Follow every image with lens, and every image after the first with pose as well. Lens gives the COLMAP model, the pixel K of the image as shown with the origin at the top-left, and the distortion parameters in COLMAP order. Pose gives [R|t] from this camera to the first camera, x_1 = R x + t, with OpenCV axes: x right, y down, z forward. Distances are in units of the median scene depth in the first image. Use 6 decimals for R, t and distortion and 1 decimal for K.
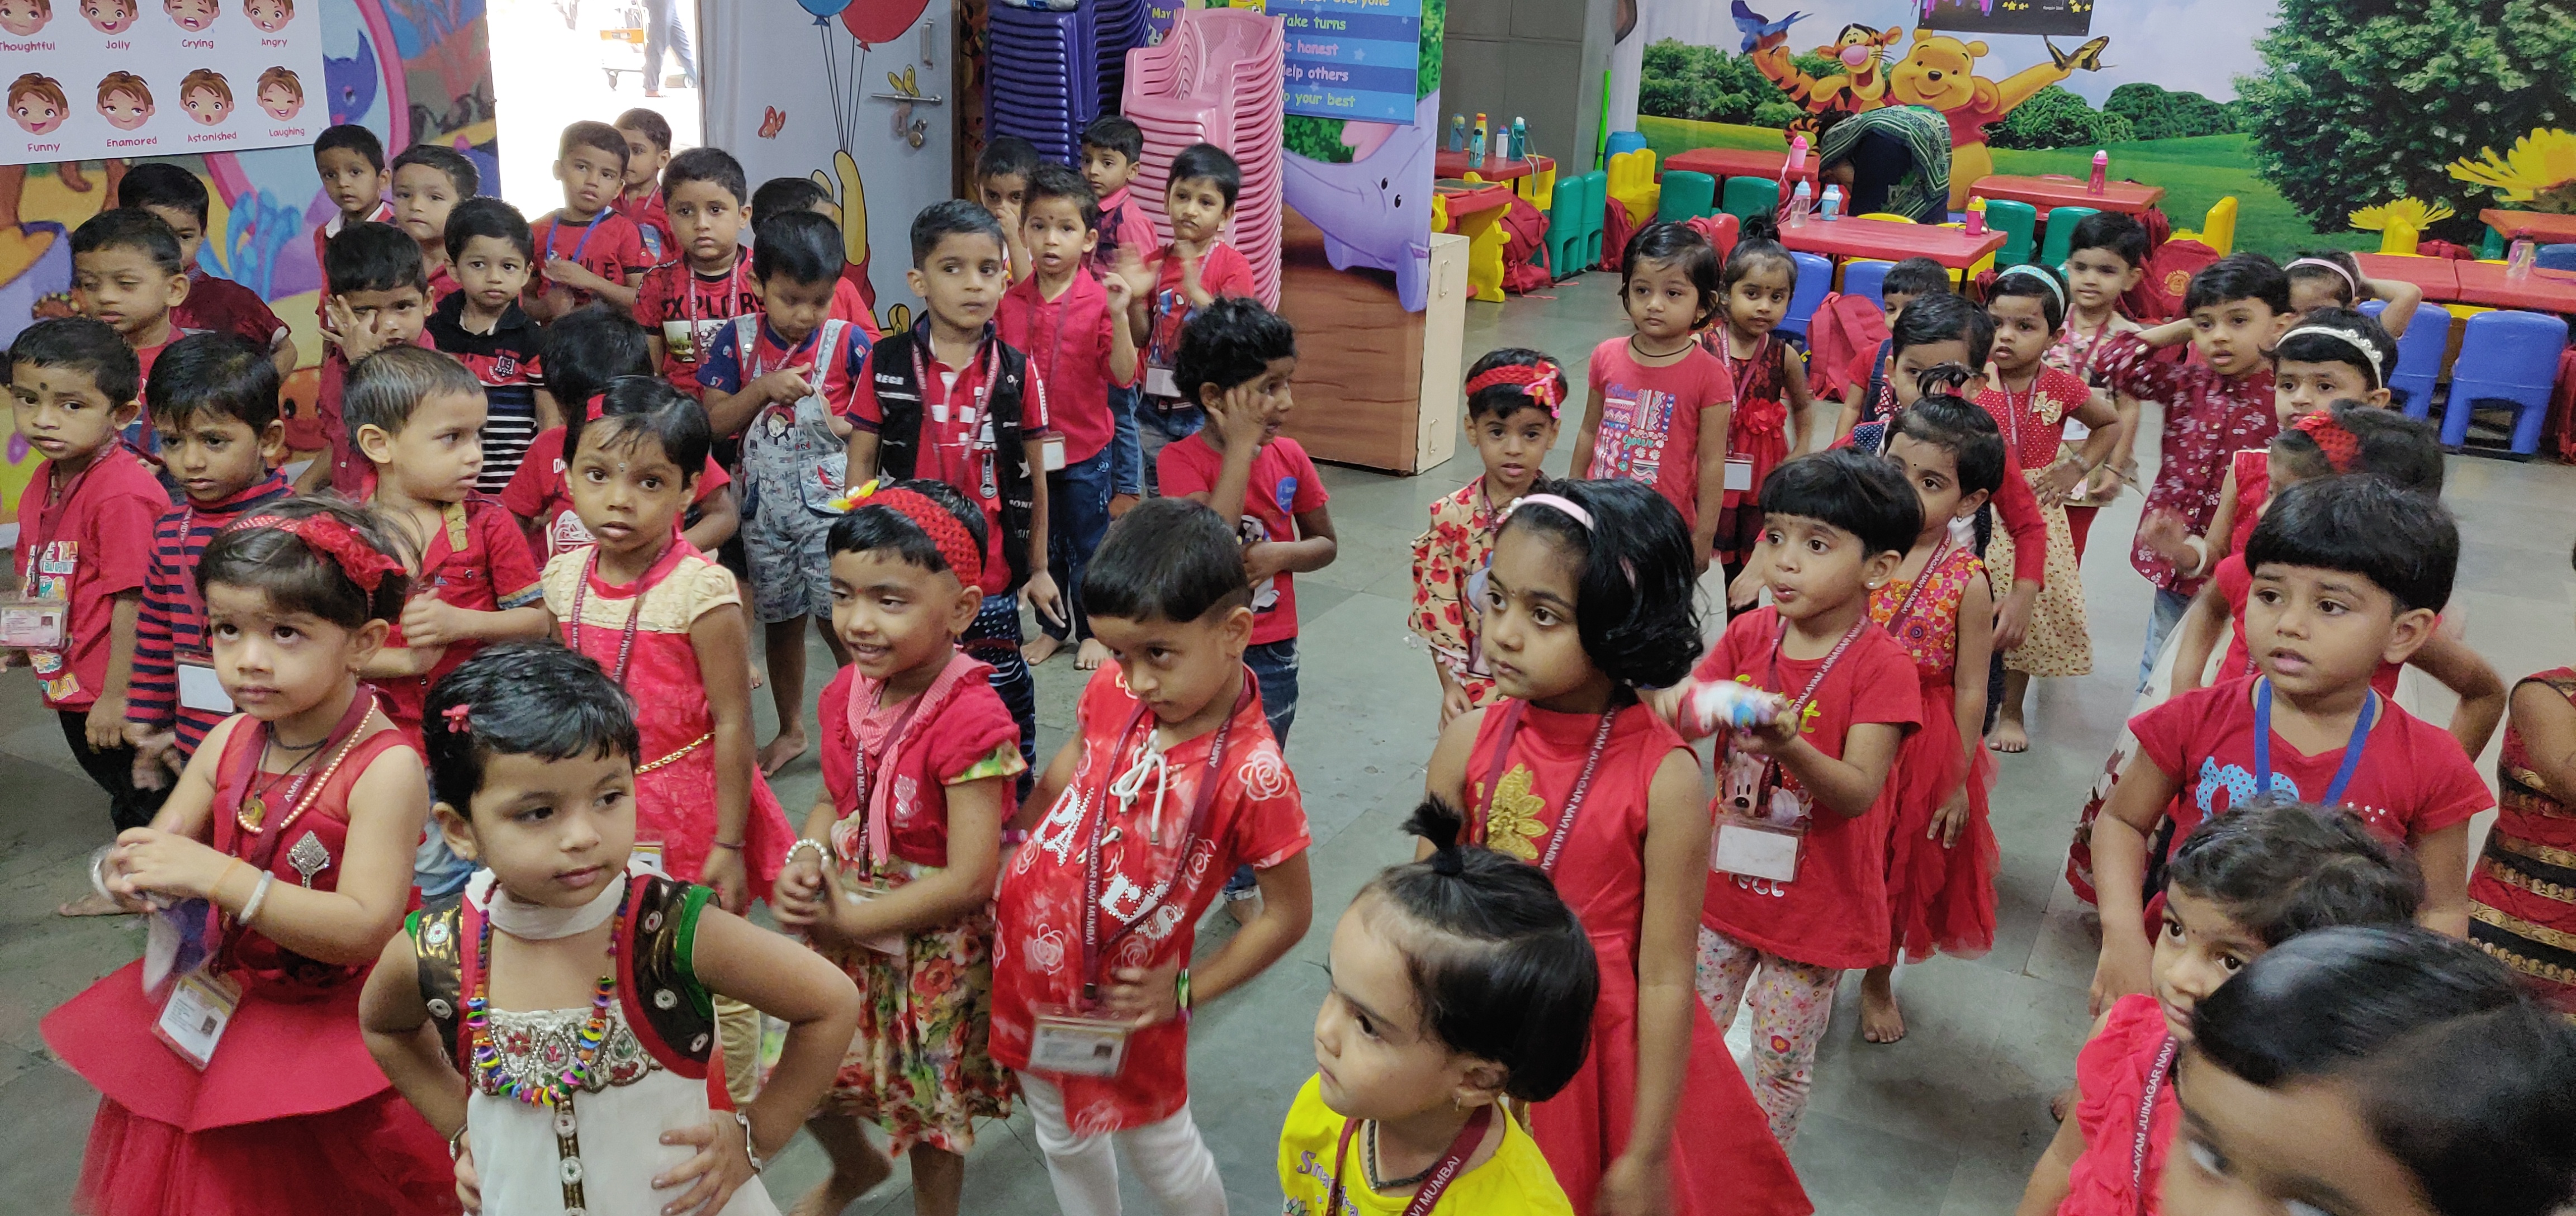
lens RADIAL K [[1862.1, 0, 1288.0], [0, 1862.1, 608.0], [0, 0, 1]] dist [-0.047709, 0.097311]
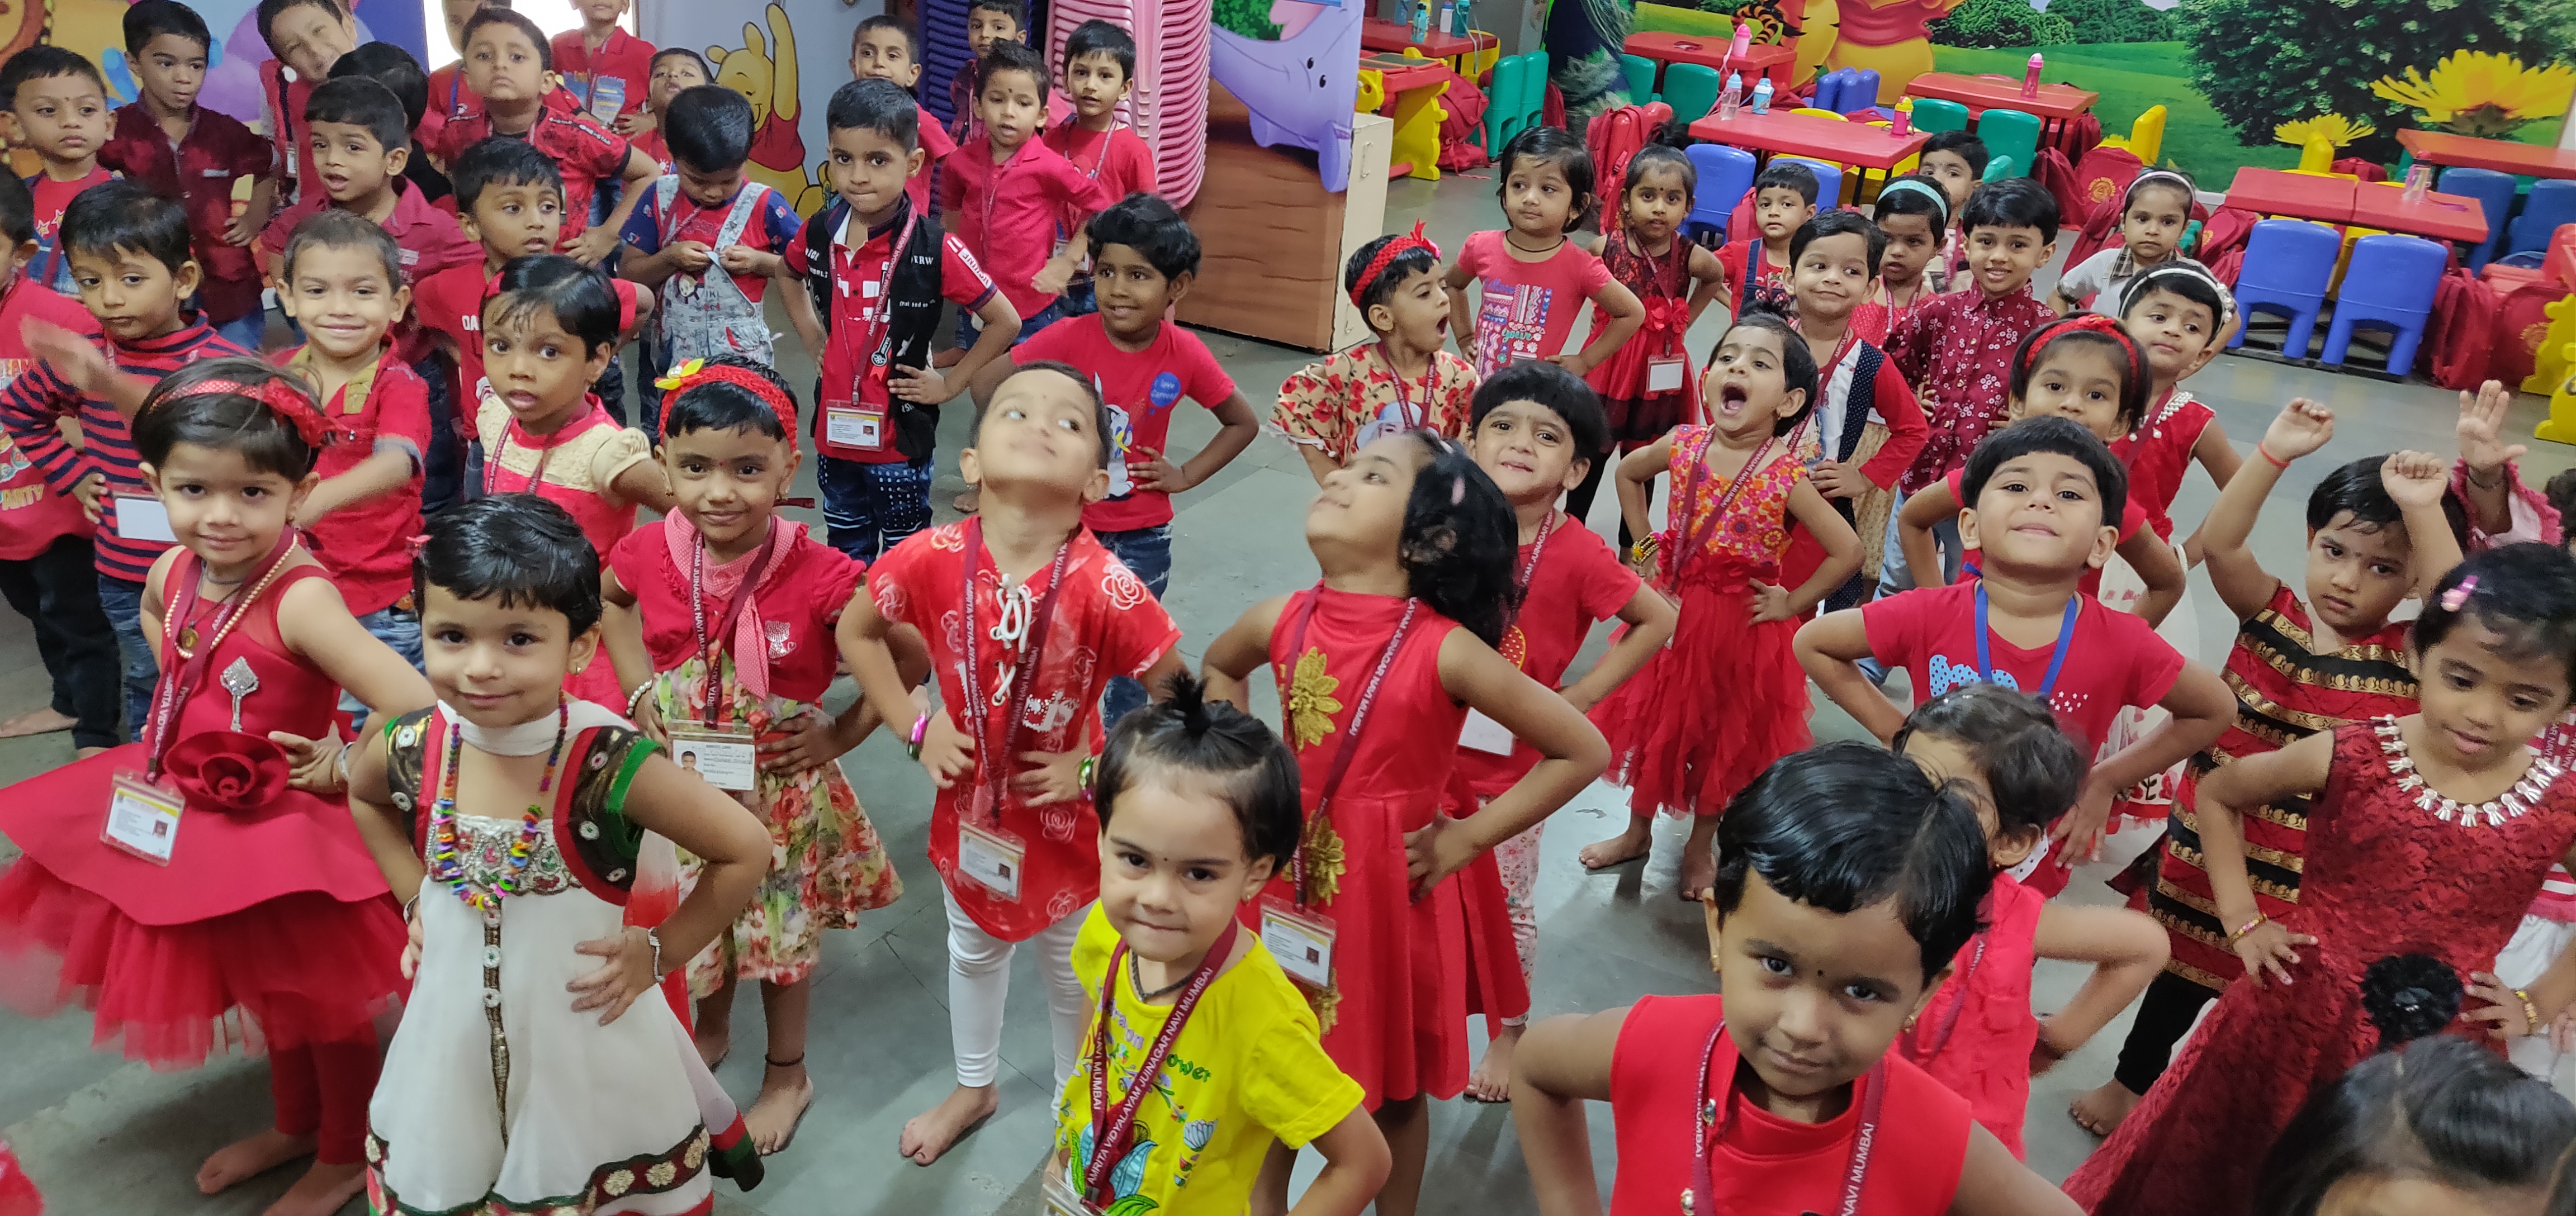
lens RADIAL K [[1862.1, 0, 1288.0], [0, 1862.1, 608.0], [0, 0, 1]] dist [-0.047709, 0.097311]
pose [[0.998912, 0.036187, 0.029430, 0.012333], [-0.038221, 0.996690, 0.071758, -0.002196], [-0.026736, -0.072805, 0.996988, -0.019105]]
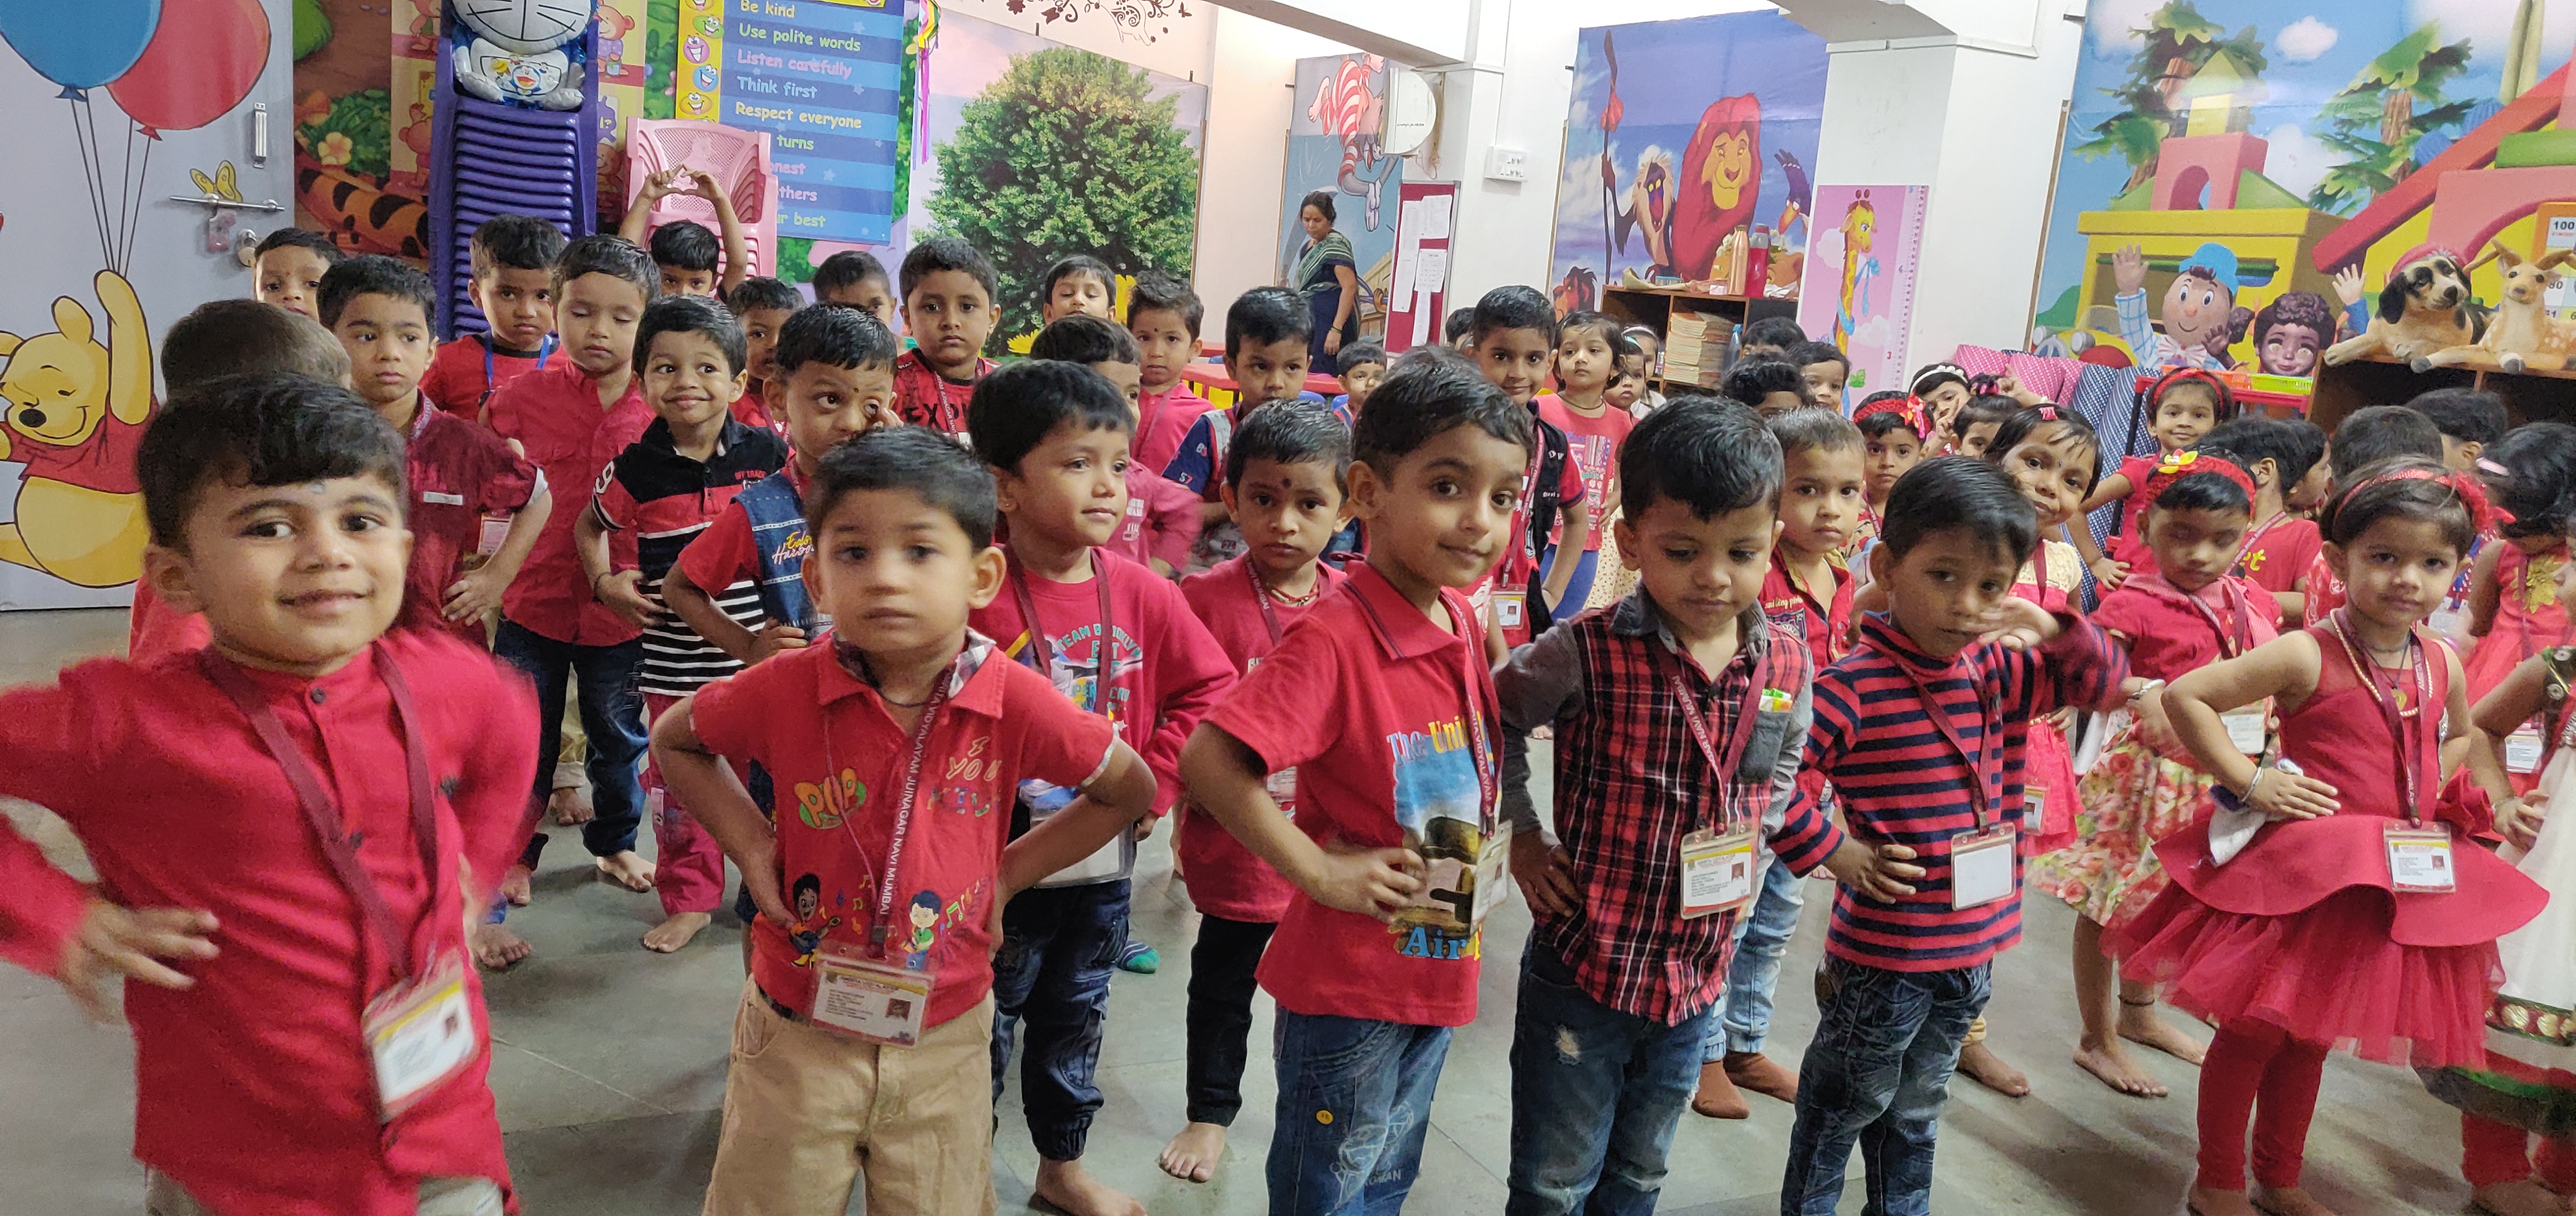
lens RADIAL K [[1875.5, 0, 1175.5], [0, 1875.5, 607.5], [0, 0, 1]] dist [0.001556, 0.101094]
pose [[0.657118, -0.129268, 0.742621, -0.326437], [0.193767, 0.981047, -0.000686, -0.018257], [-0.728458, 0.144346, 0.669712, 0.119285]]
